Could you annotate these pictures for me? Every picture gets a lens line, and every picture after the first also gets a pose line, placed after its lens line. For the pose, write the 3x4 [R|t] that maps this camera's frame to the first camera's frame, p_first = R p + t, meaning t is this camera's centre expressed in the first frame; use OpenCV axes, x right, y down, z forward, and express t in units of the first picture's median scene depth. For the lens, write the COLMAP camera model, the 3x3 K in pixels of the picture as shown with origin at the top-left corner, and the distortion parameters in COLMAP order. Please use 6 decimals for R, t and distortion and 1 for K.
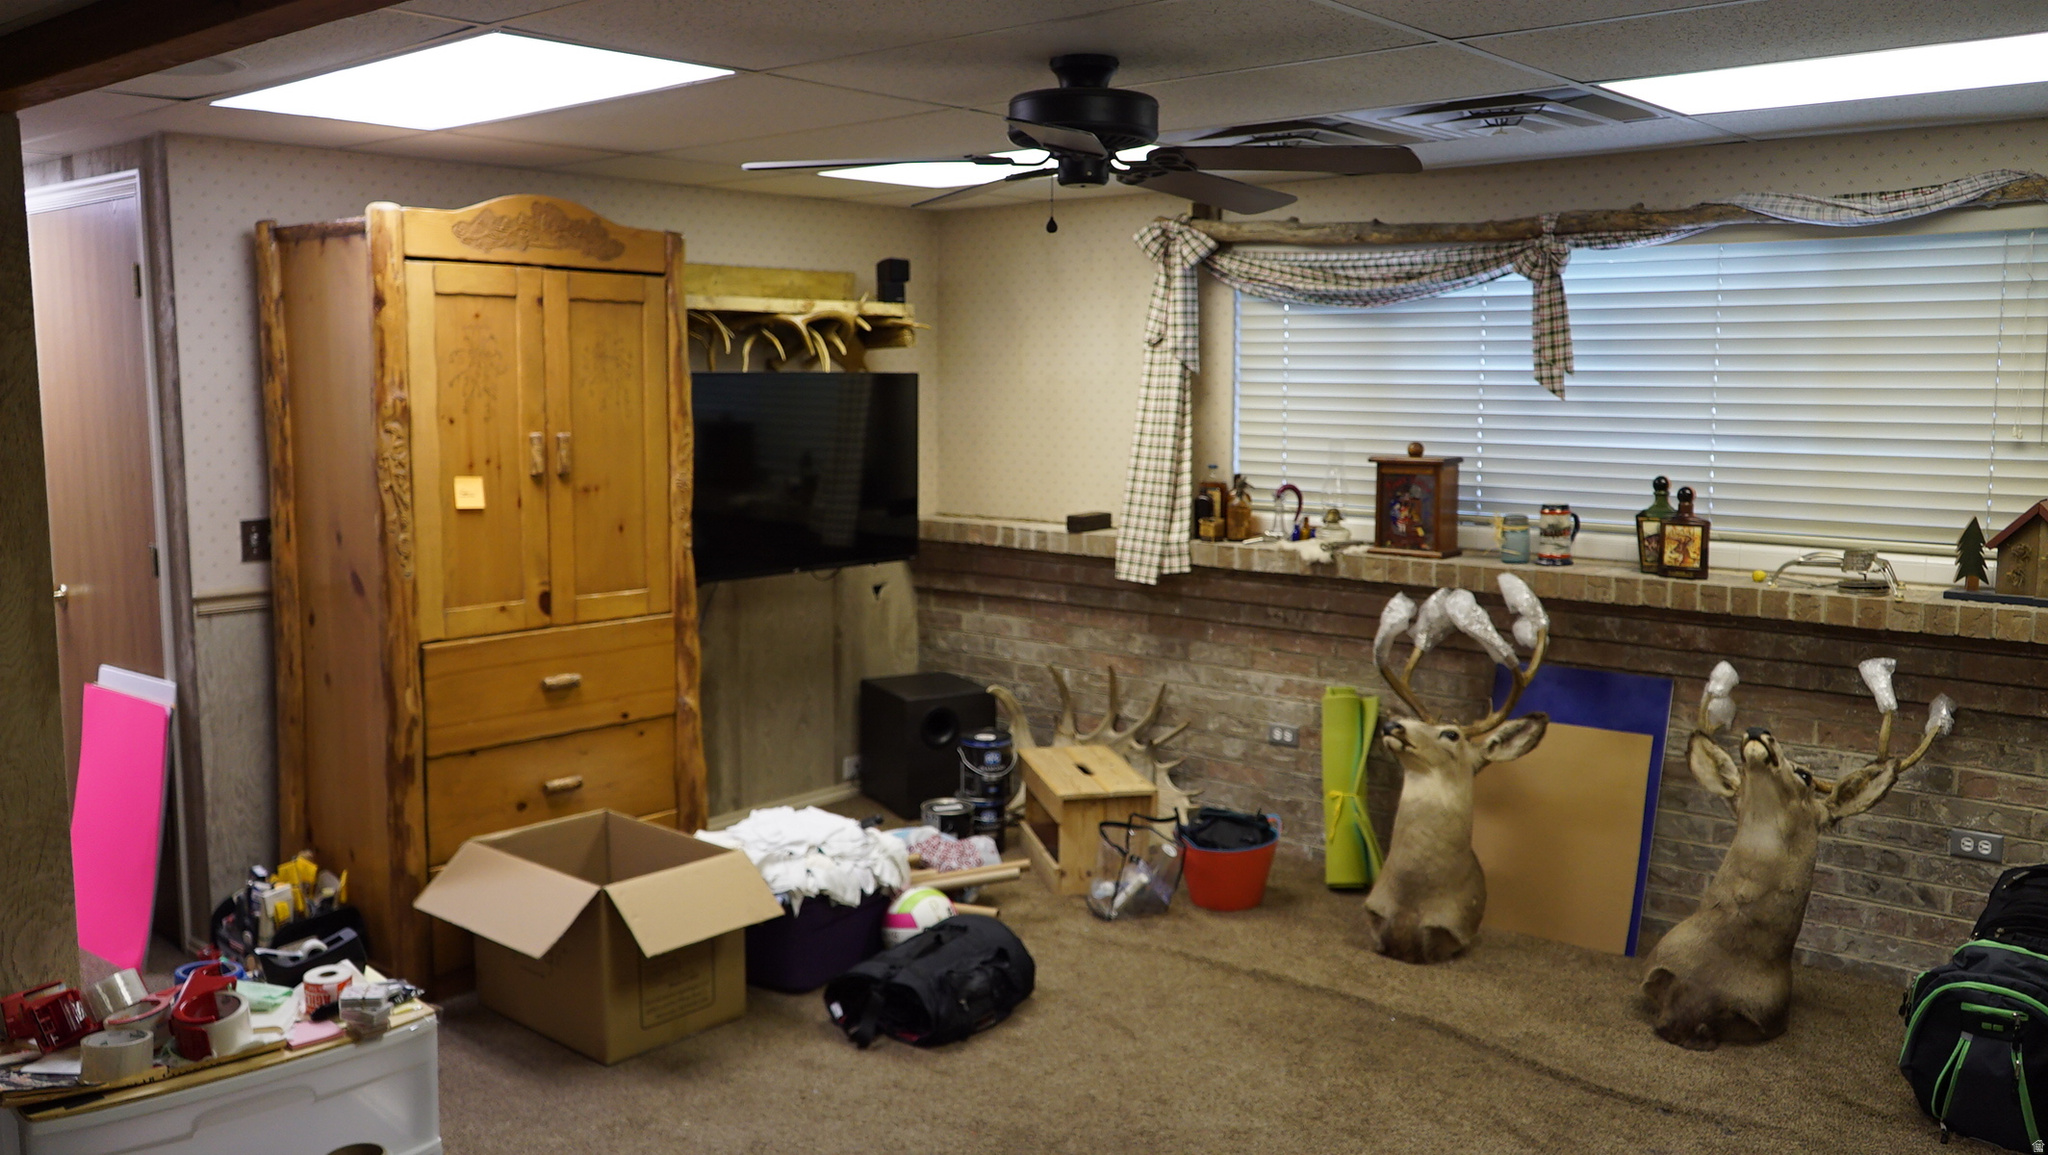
lens RADIAL K [[1655.4, 0, 1020.3], [0, 1655.4, 578.0], [0, 0, 1]] dist [-0.015663, 0.010692]
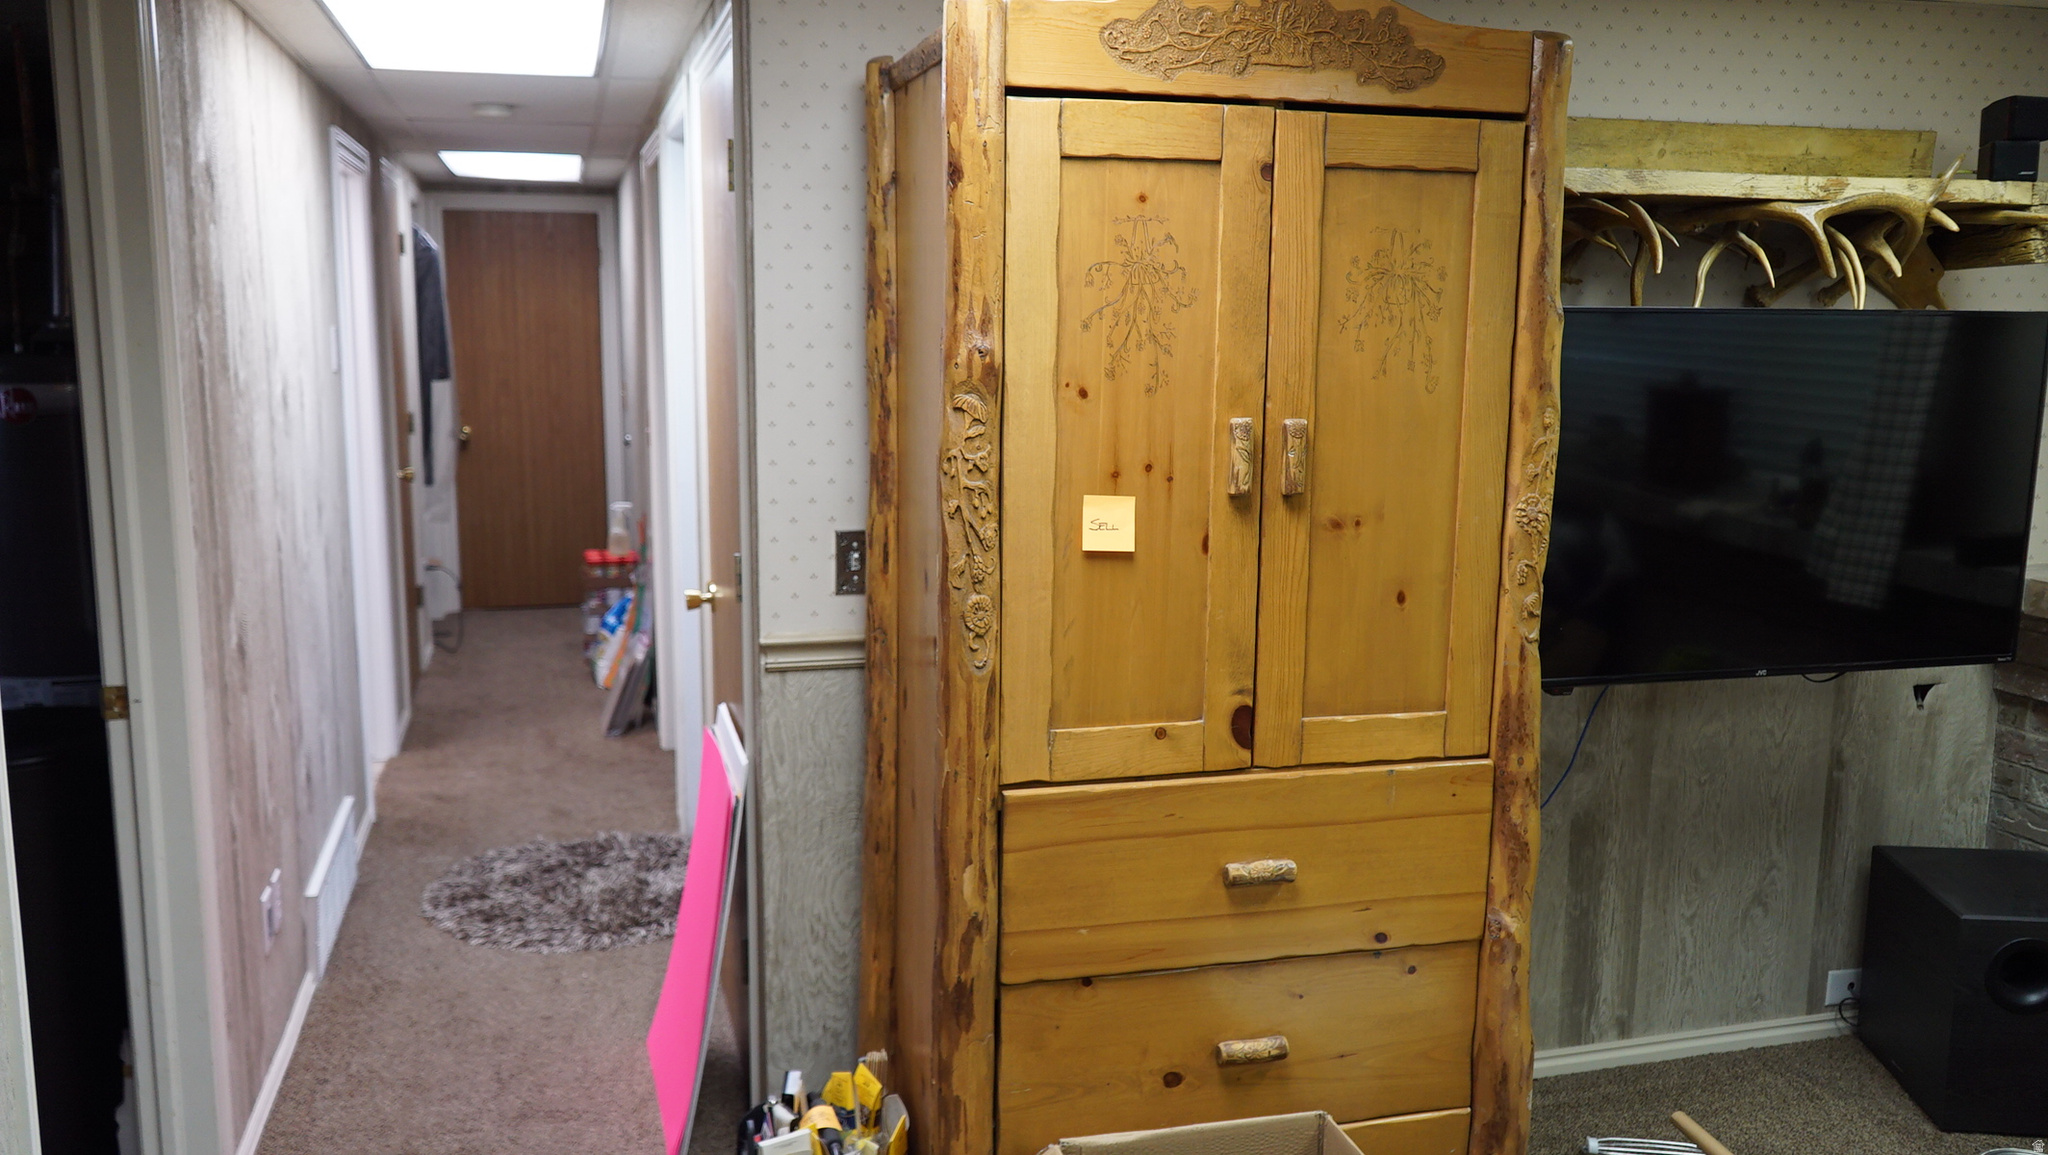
lens RADIAL K [[1655.4, 0, 1017.8], [0, 1655.4, 566.1], [0, 0, 1]] dist [-0.015663, 0.010692]
pose [[0.830488, 0.090525, -0.549631, -0.050689], [-0.074240, 0.995892, 0.051848, -0.059406], [0.552067, -0.002254, 0.833797, 0.488246]]
